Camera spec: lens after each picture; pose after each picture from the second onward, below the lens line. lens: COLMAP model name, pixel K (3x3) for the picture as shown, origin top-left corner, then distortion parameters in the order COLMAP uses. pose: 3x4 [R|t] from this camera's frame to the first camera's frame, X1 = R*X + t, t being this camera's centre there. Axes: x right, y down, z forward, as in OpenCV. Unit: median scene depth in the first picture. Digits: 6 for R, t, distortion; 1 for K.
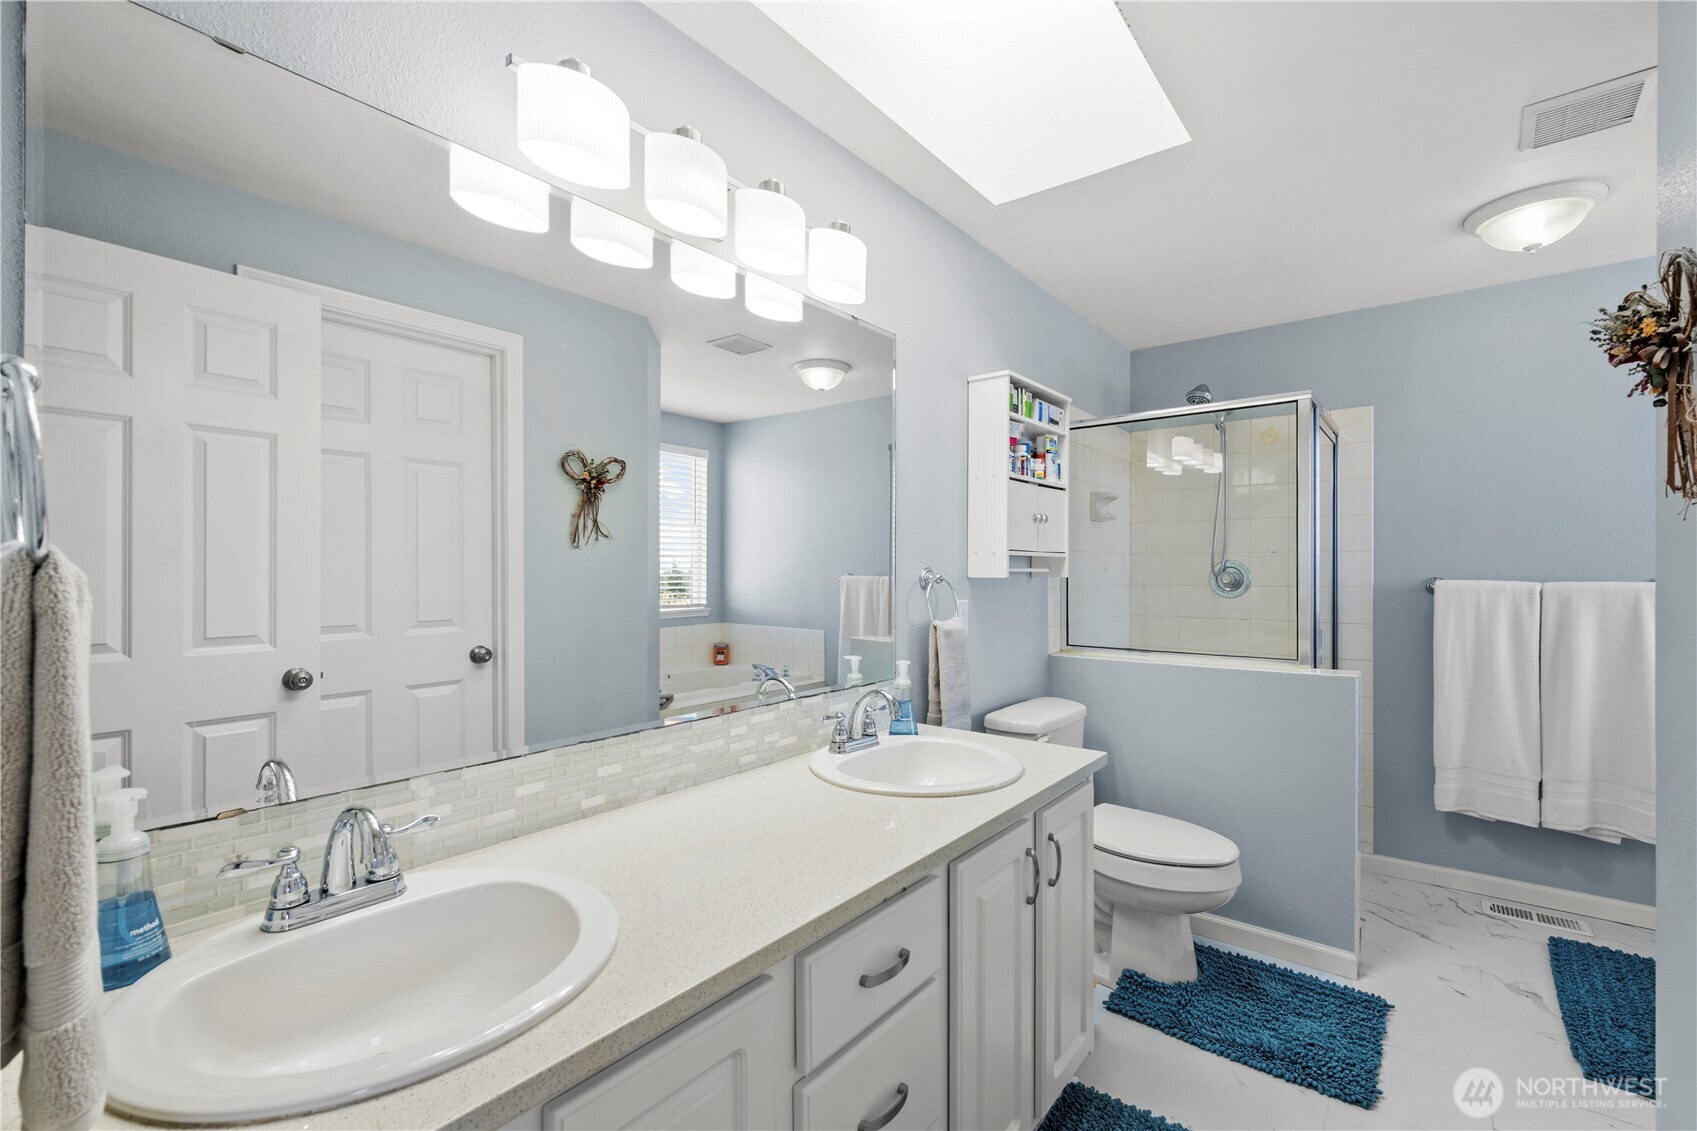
lens RADIAL K [[737.4, 0, 848.5], [0, 737.4, 565.5], [0, 0, 1]] dist [0.000792, 0.000021]
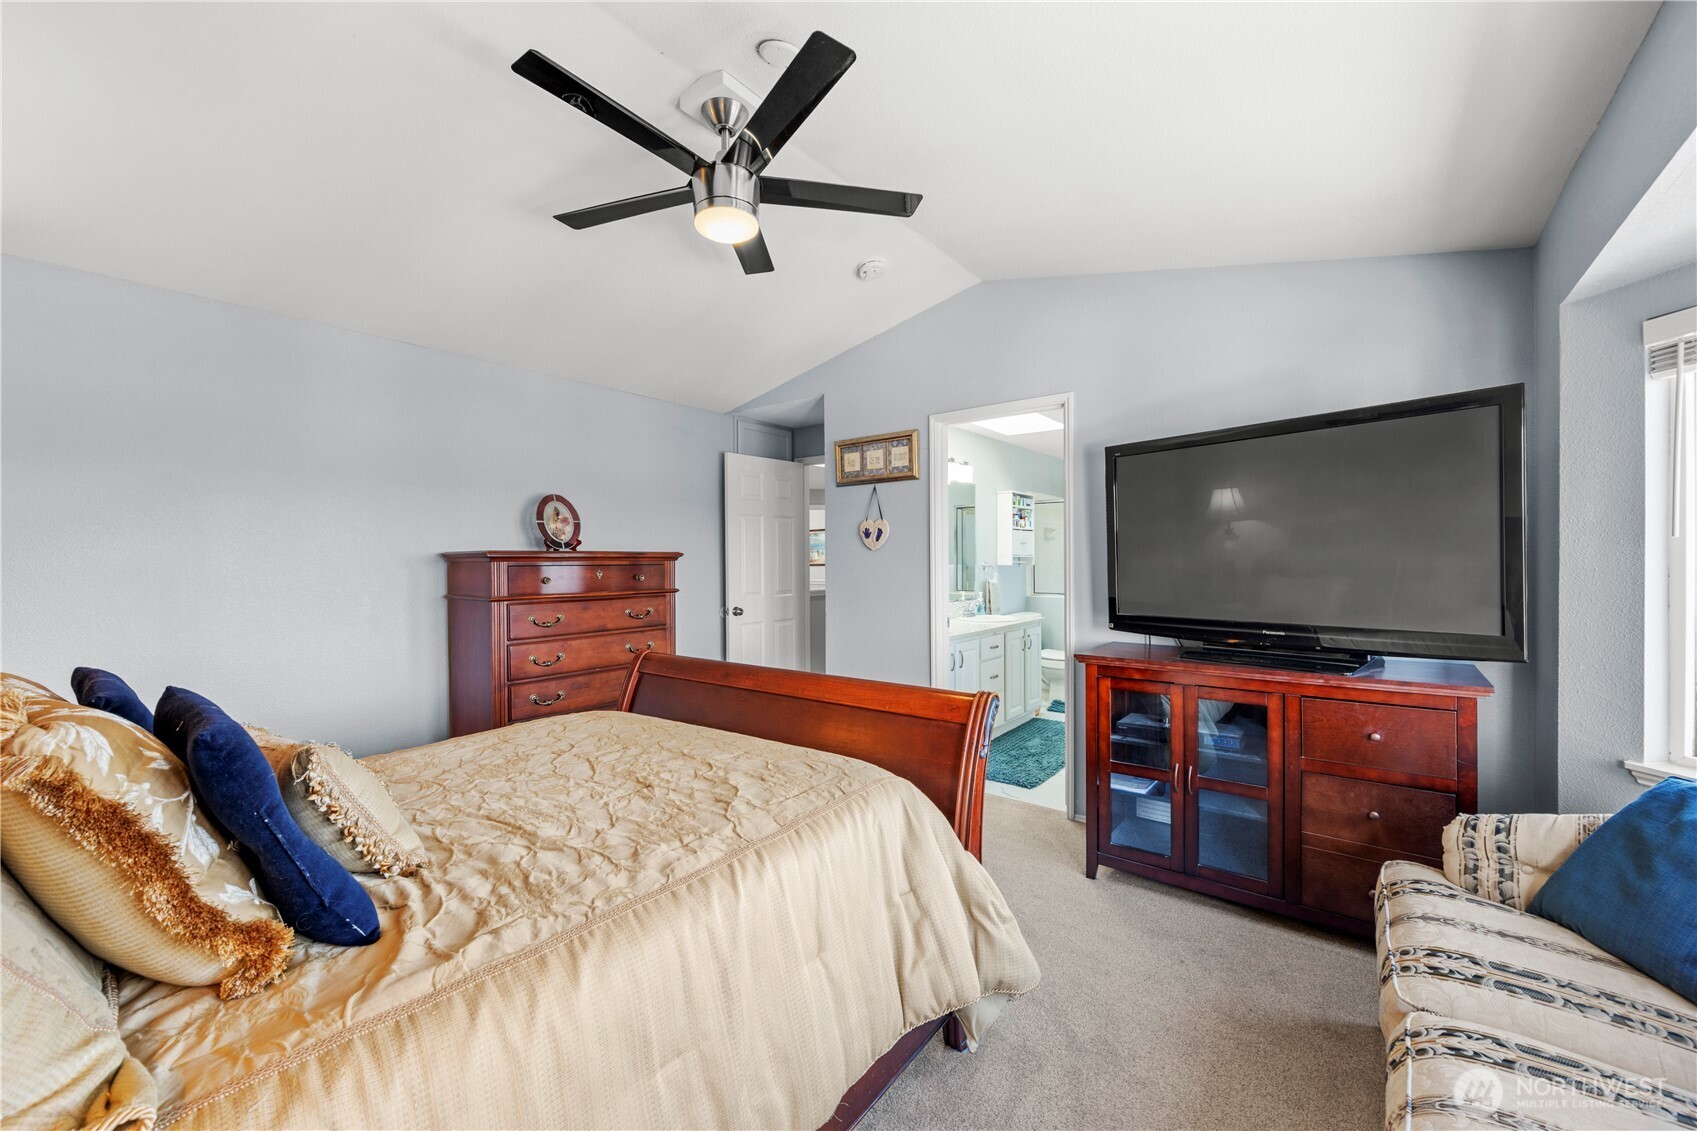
lens RADIAL K [[664.7, 0, 848.5], [0, 664.7, 565.5], [0, 0, 1]] dist [0.001057, 0.000108]
pose [[0.999941, -0.009292, 0.005682, -0.395309], [0.009157, 0.999685, 0.023351, -0.044267], [-0.005897, -0.023297, 0.999711, -1.432572]]
